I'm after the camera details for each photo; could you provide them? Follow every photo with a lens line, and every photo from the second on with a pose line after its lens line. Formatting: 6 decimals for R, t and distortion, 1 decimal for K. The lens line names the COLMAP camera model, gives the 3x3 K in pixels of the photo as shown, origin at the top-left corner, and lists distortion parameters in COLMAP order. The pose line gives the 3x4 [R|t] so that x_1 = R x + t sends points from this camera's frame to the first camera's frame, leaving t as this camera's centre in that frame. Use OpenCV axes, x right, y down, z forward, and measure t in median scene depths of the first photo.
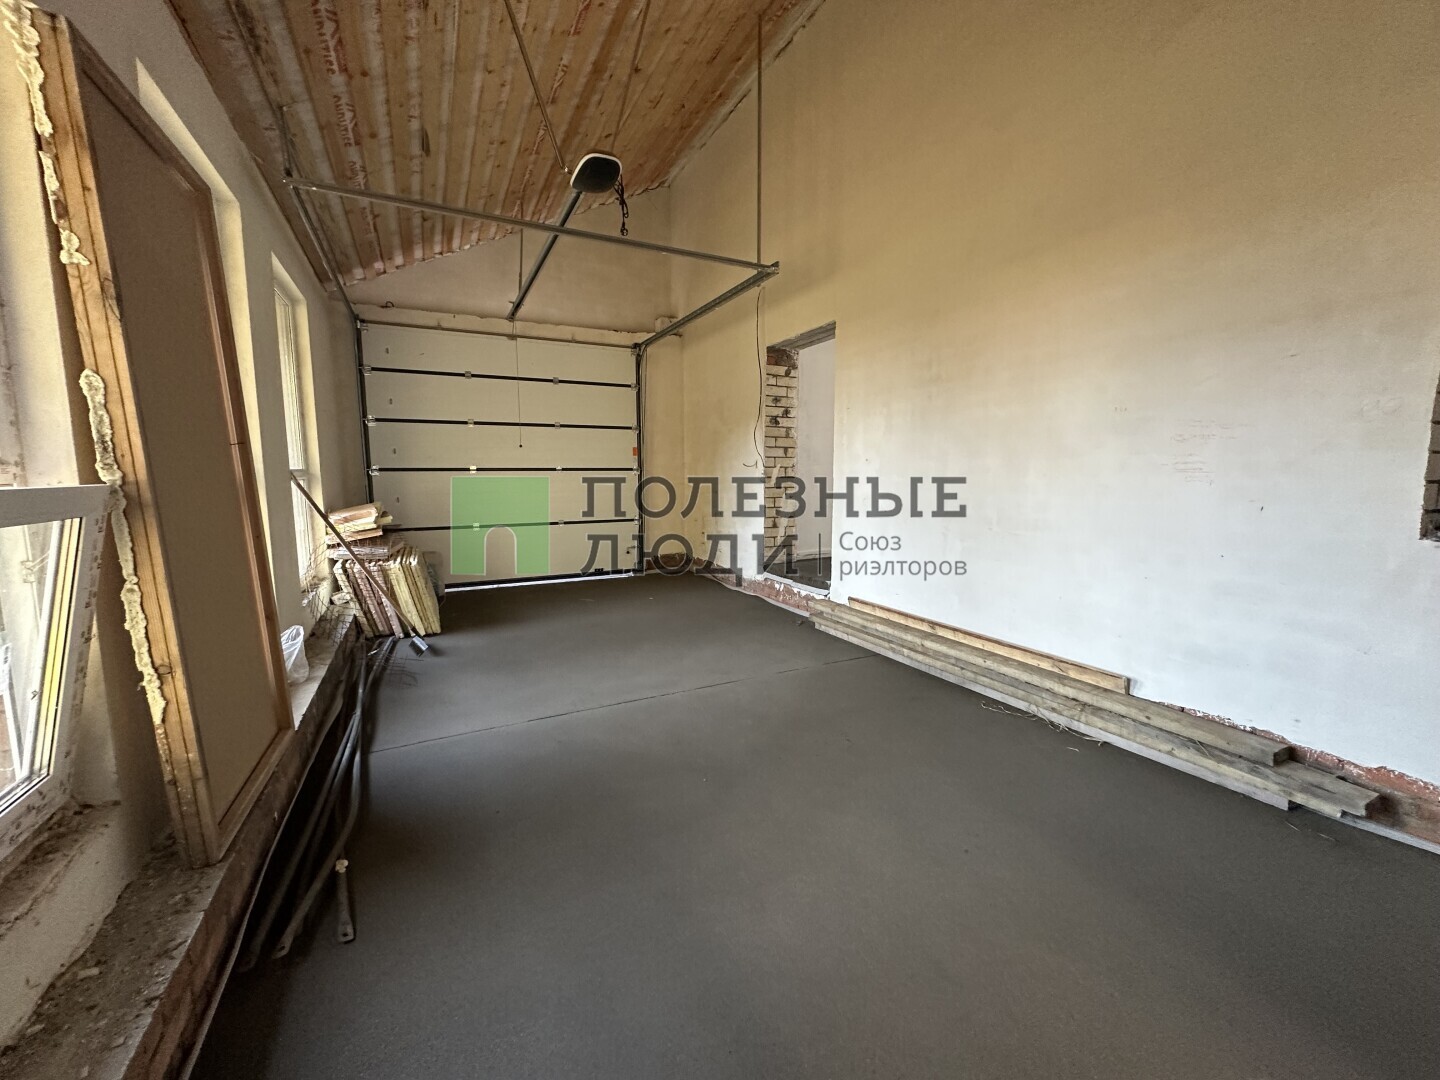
lens RADIAL K [[572.5, 0, 720.0], [0, 572.5, 540.0], [0, 0, 1]] dist [-0.000374, 0.000510]
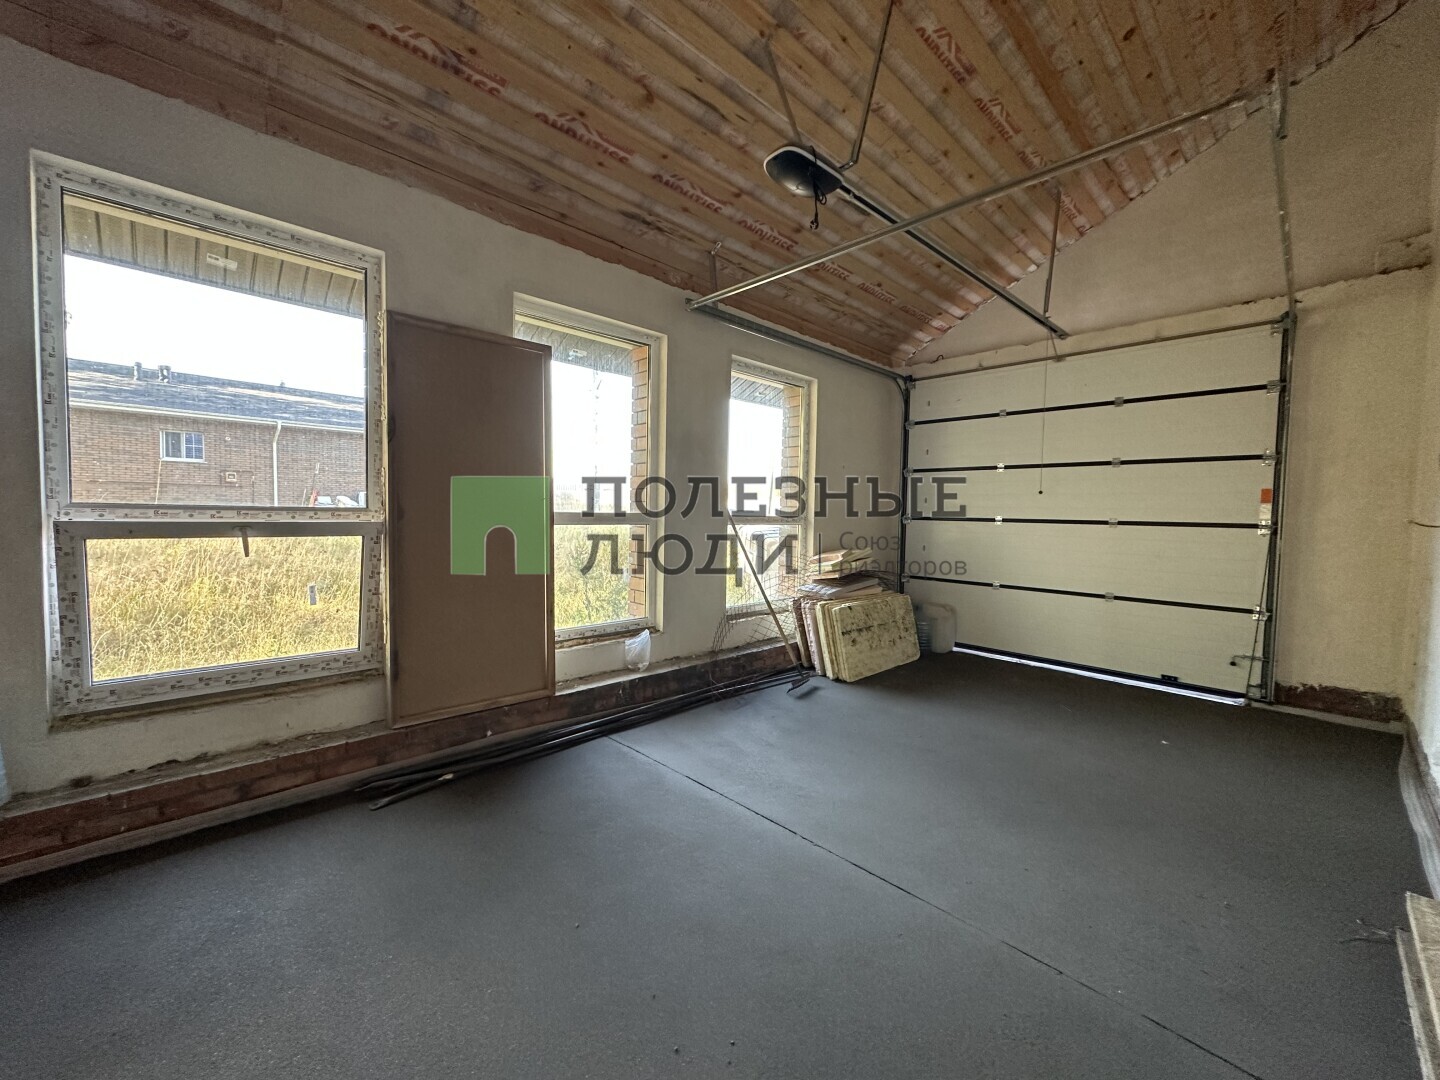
lens RADIAL K [[572.5, 0, 720.0], [0, 572.5, 540.0], [0, 0, 1]] dist [-0.000374, 0.000510]
pose [[0.290890, 0.056072, -0.955112, 0.285146], [-0.135116, 0.990684, 0.017009, -0.051065], [0.947168, 0.124104, 0.295757, 0.346252]]
